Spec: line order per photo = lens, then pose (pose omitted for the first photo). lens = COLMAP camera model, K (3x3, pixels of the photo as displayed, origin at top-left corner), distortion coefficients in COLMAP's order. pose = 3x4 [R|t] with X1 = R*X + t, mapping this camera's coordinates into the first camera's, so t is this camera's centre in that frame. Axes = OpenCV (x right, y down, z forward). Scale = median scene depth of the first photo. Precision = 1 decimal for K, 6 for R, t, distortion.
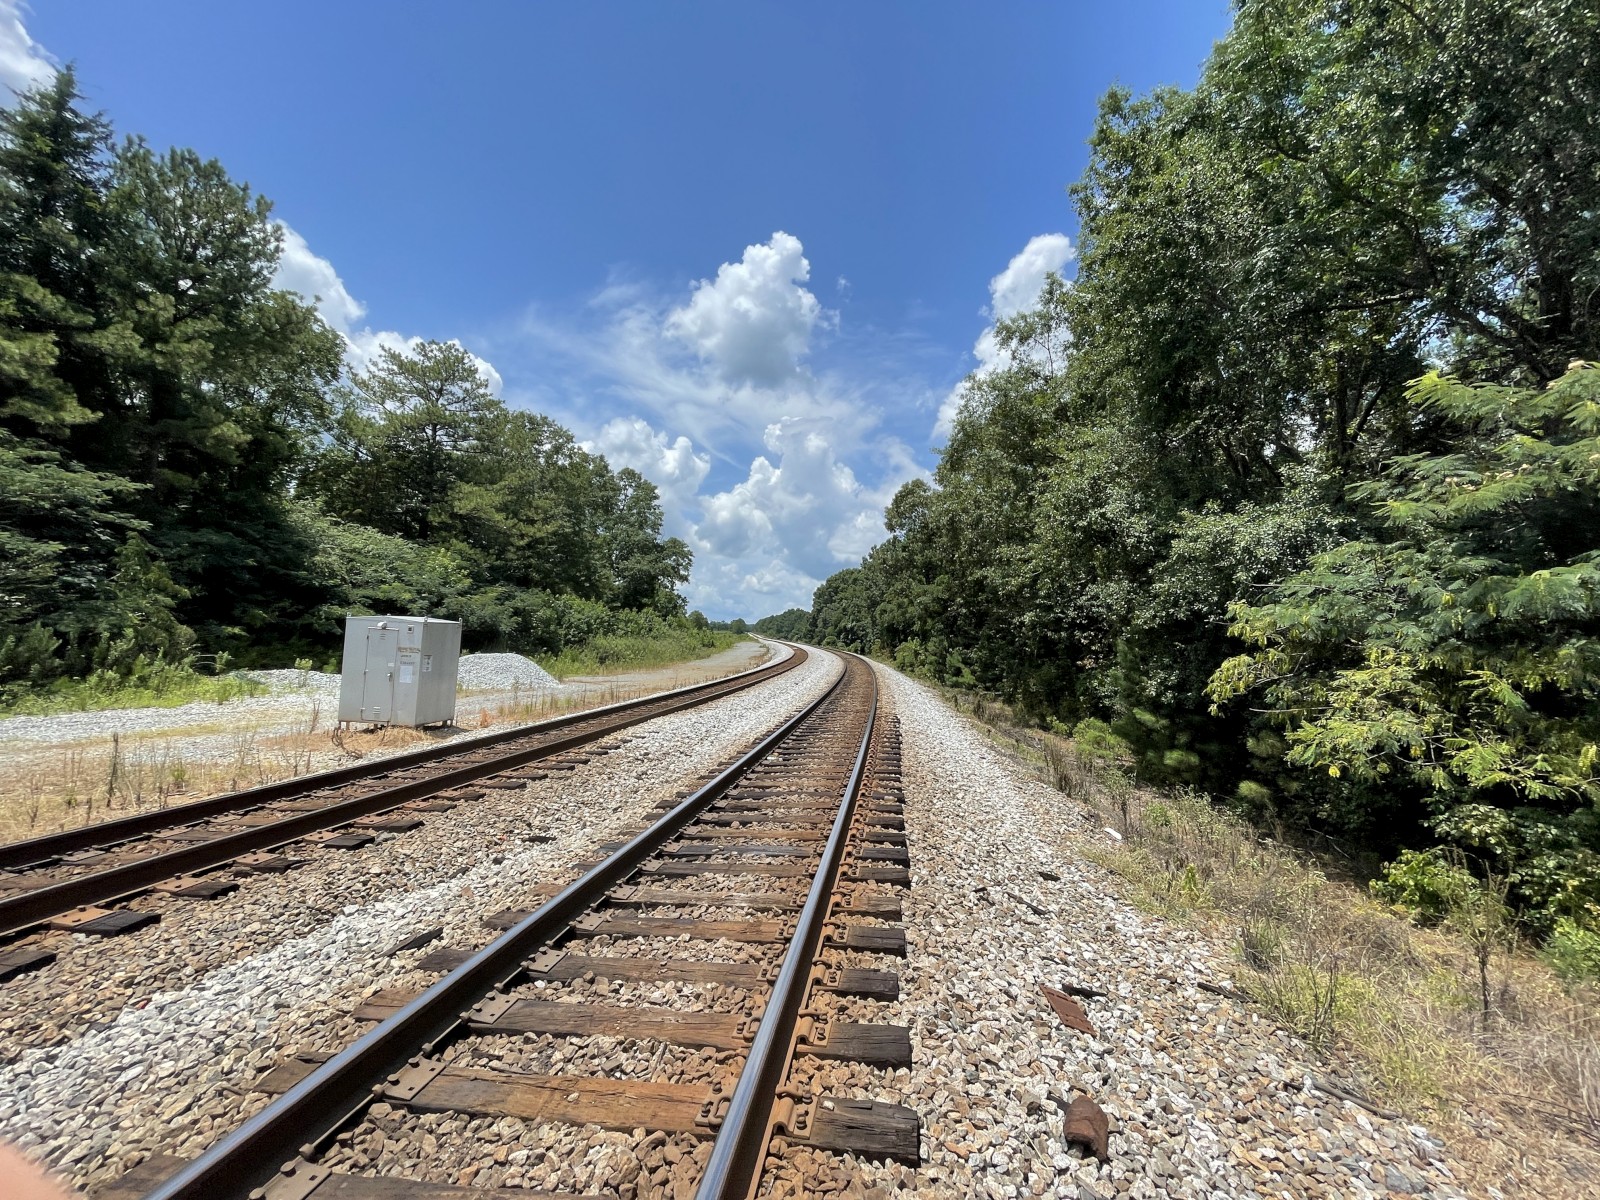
lens RADIAL K [[646.0, 0, 805.5], [0, 646.0, 599.4], [0, 0, 1]] dist [-0.003817, -0.000237]
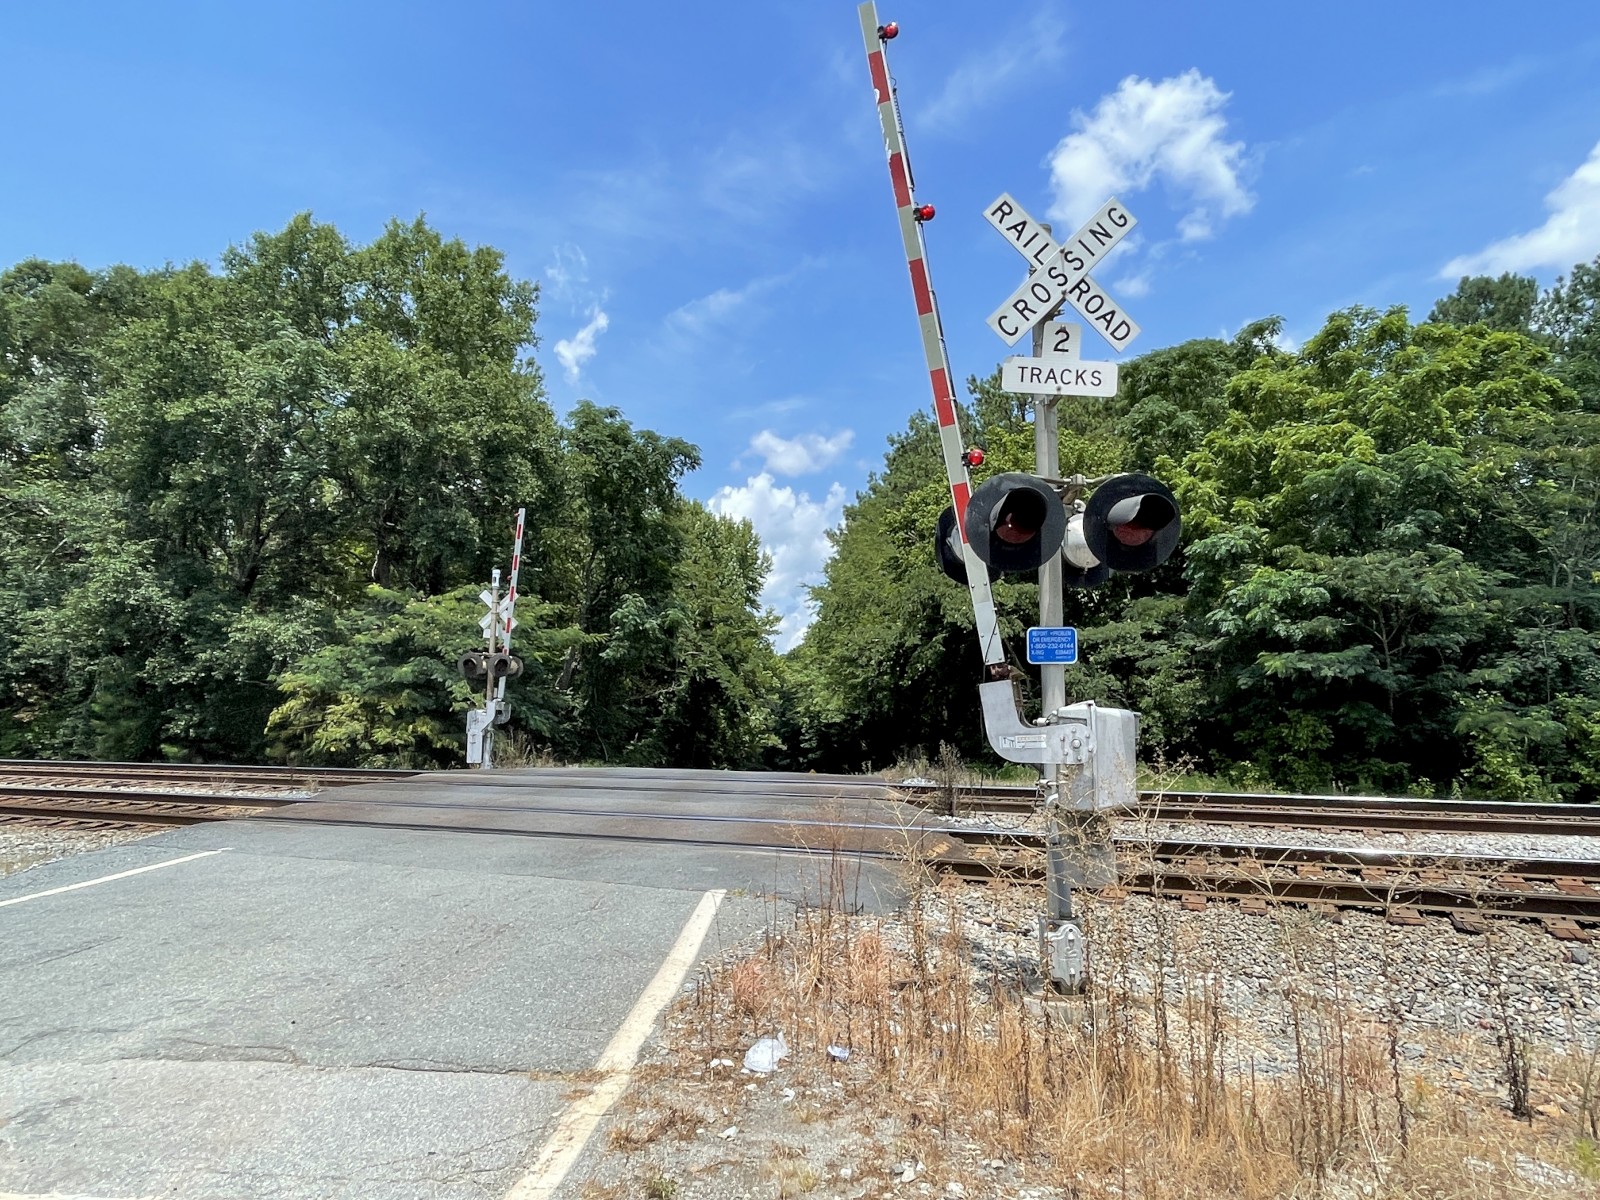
lens RADIAL K [[962.9, 0, 812.0], [0, 962.9, 595.0], [0, 0, 1]] dist [-0.004820, -0.002681]
pose [[0.205998, 0.071234, 0.975956, -1.952959], [-0.047620, 0.996895, -0.062711, -0.130885], [-0.977393, -0.033556, 0.208751, -1.212741]]
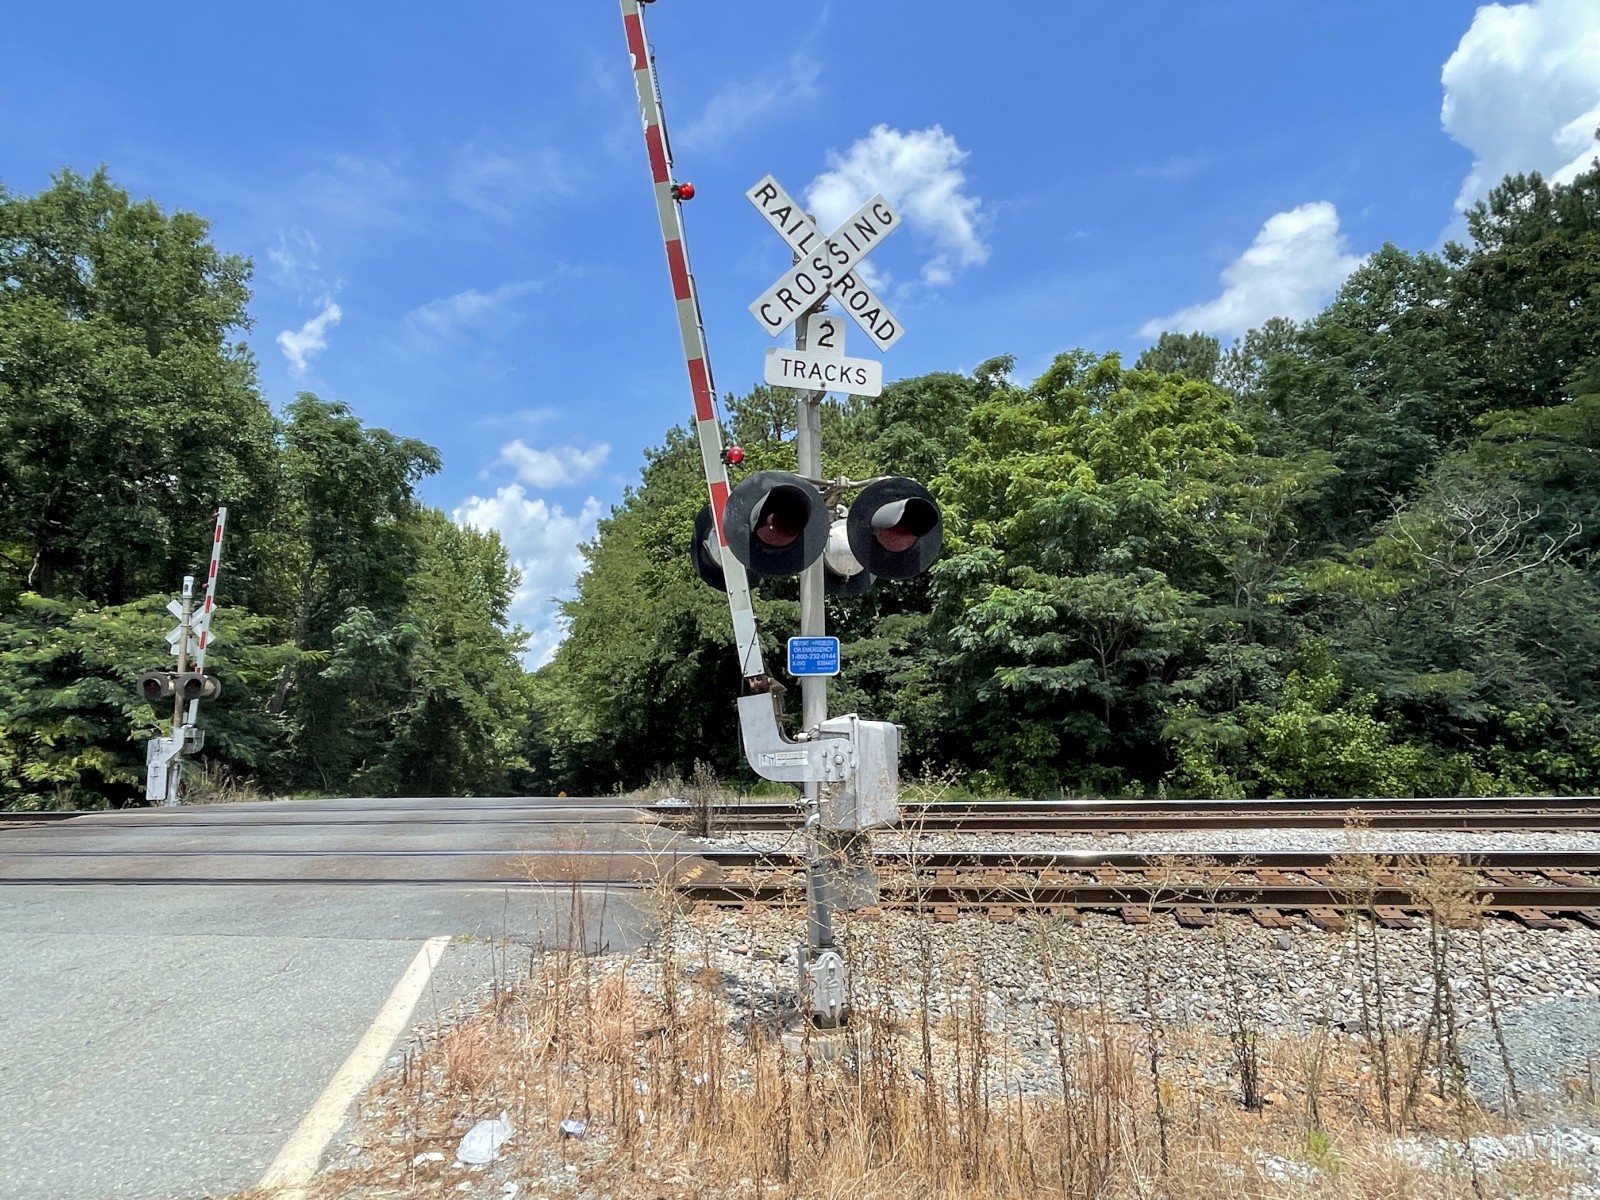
lens RADIAL K [[962.9, 0, 803.9], [0, 962.9, 600.0], [0, 0, 1]] dist [-0.004820, -0.002681]
pose [[-0.036496, 0.084927, 0.995719, -1.895418], [-0.038846, 0.995509, -0.086333, -0.127336], [-0.998579, -0.041830, -0.033033, -1.208521]]
